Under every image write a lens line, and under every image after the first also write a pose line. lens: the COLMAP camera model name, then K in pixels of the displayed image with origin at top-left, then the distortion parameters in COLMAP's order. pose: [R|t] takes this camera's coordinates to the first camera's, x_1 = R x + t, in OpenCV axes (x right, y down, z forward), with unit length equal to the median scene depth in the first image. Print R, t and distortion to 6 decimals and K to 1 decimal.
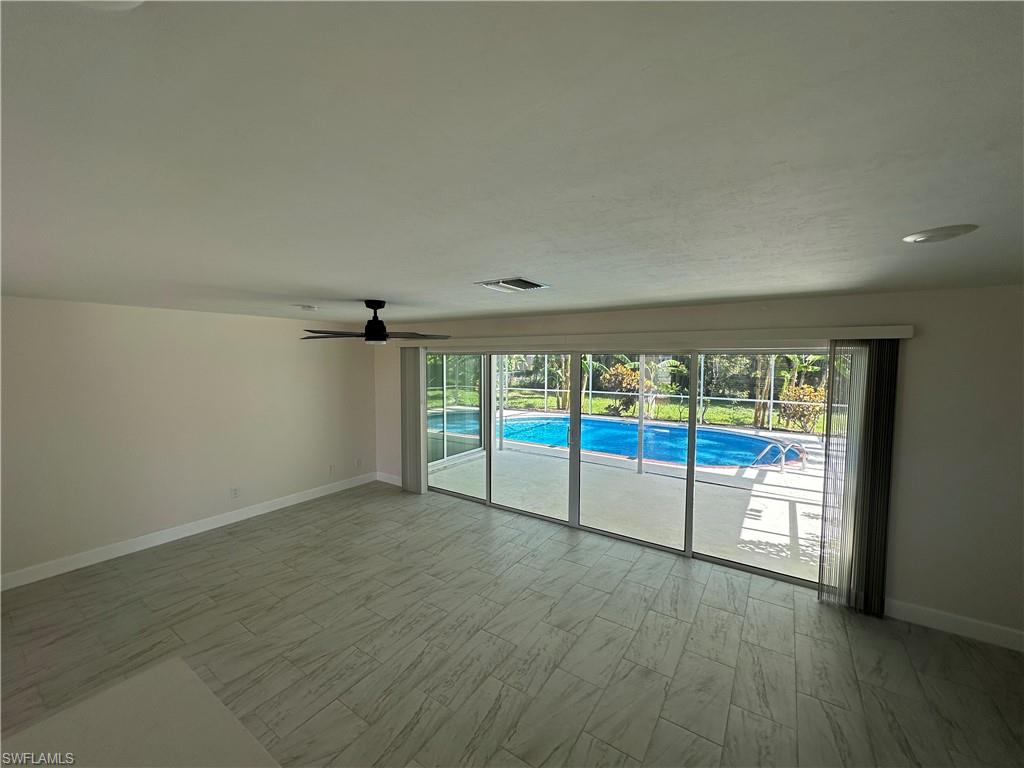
lens RADIAL K [[411.2, 0, 504.4], [0, 411.2, 383.9], [0, 0, 1]] dist [-0.001094, -0.000228]
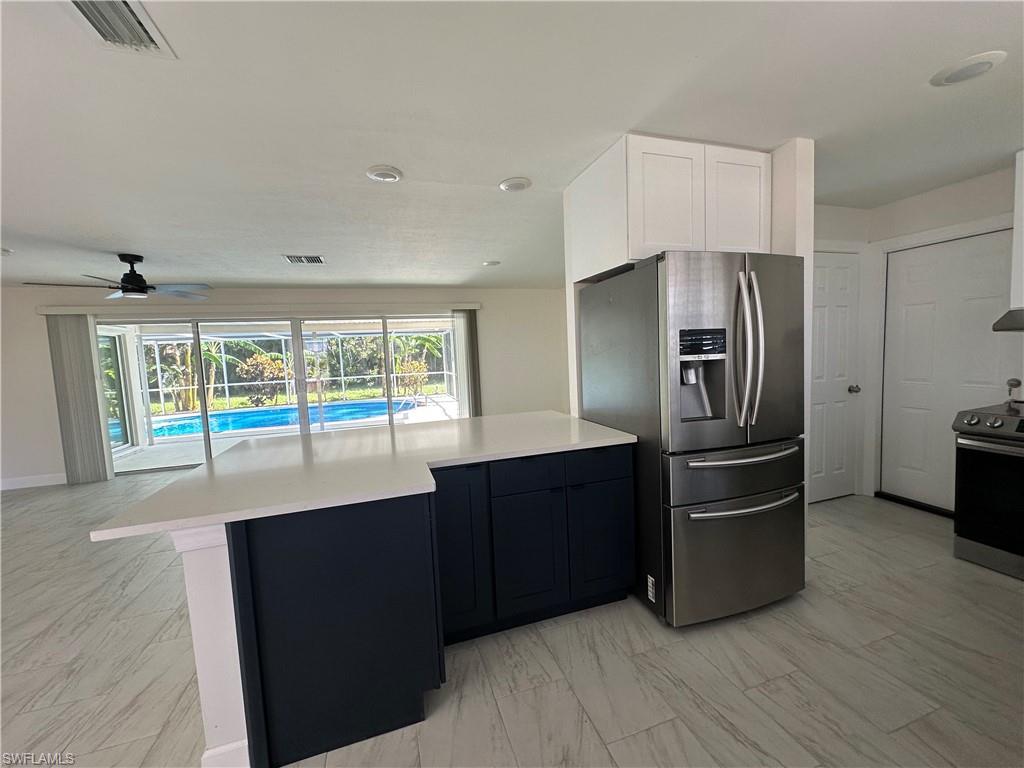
lens RADIAL K [[411.2, 0, 512.5], [0, 411.2, 384.3], [0, 0, 1]] dist [-0.001094, -0.000228]
pose [[0.609507, -0.092762, 0.787335, -0.159987], [0.096418, 0.994432, 0.042521, 0.049502], [-0.786896, 0.049996, 0.615057, -0.114261]]
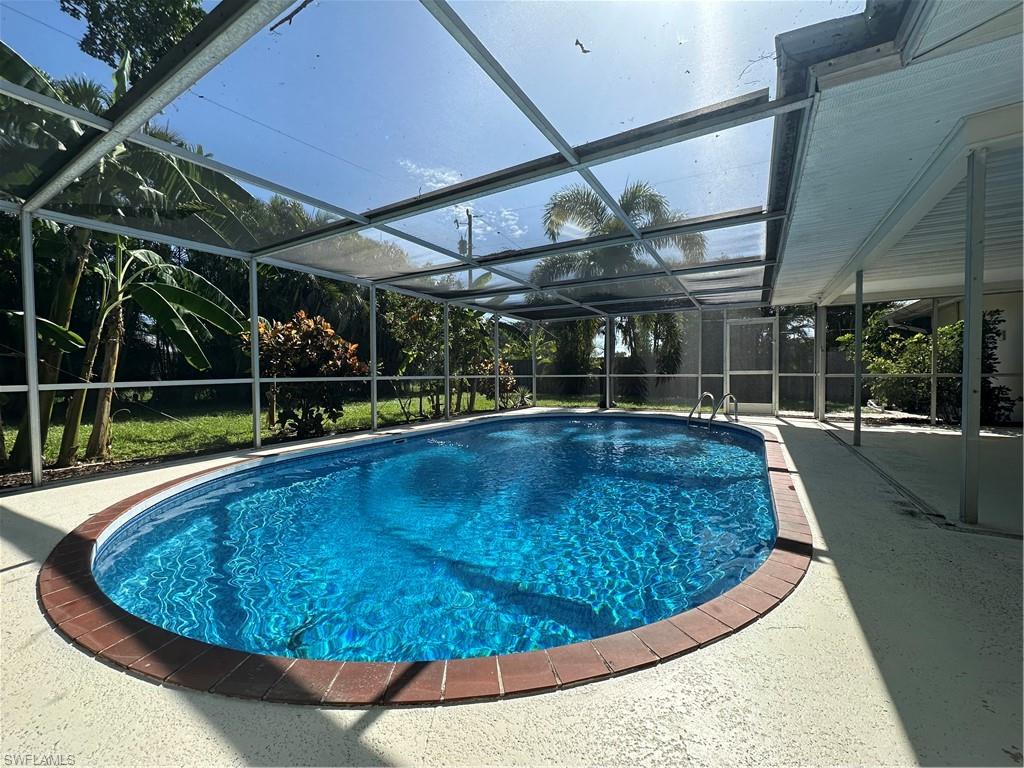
lens RADIAL K [[411.2, 0, 511.0], [0, 411.2, 381.7], [0, 0, 1]] dist [-0.001094, -0.000228]
pose [[-0.056353, -0.032842, 0.997871, -0.186619], [0.056600, 0.997746, 0.036035, 0.023568], [-0.996805, 0.058510, -0.054367, 0.972998]]
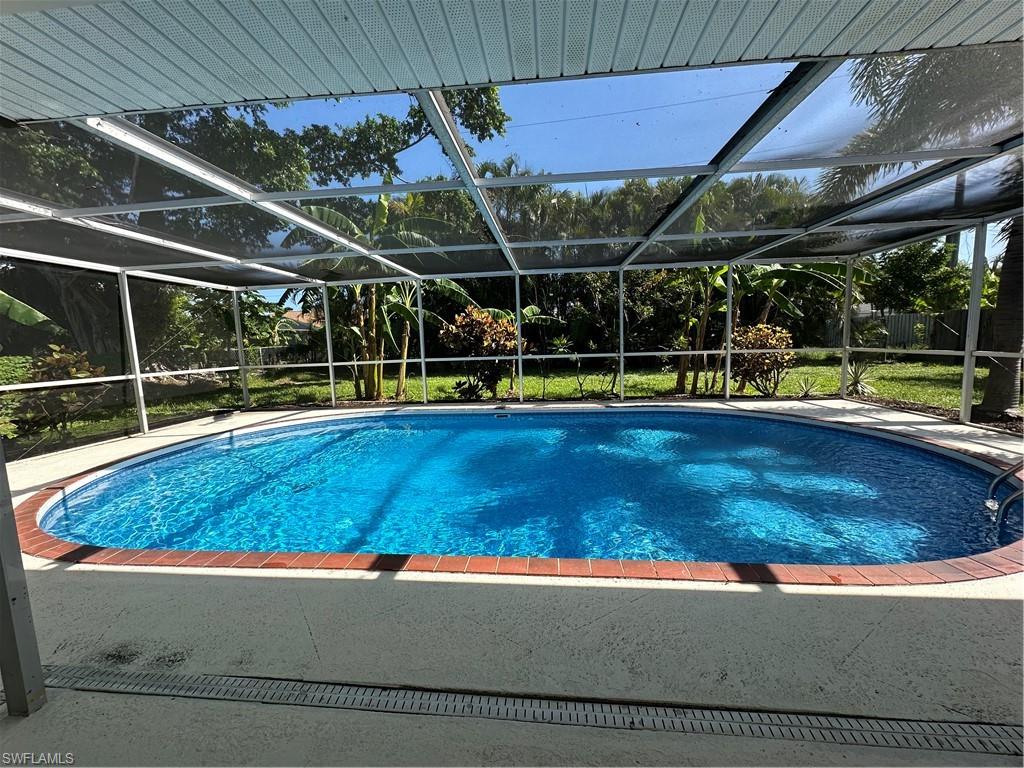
lens RADIAL K [[411.2, 0, 513.4], [0, 411.2, 387.1], [0, 0, 1]] dist [-0.001094, -0.000228]
pose [[0.869118, -0.088209, 0.486675, 0.061896], [0.066434, 0.995871, 0.061860, 0.034422], [-0.490122, -0.021432, 0.871390, 0.588560]]
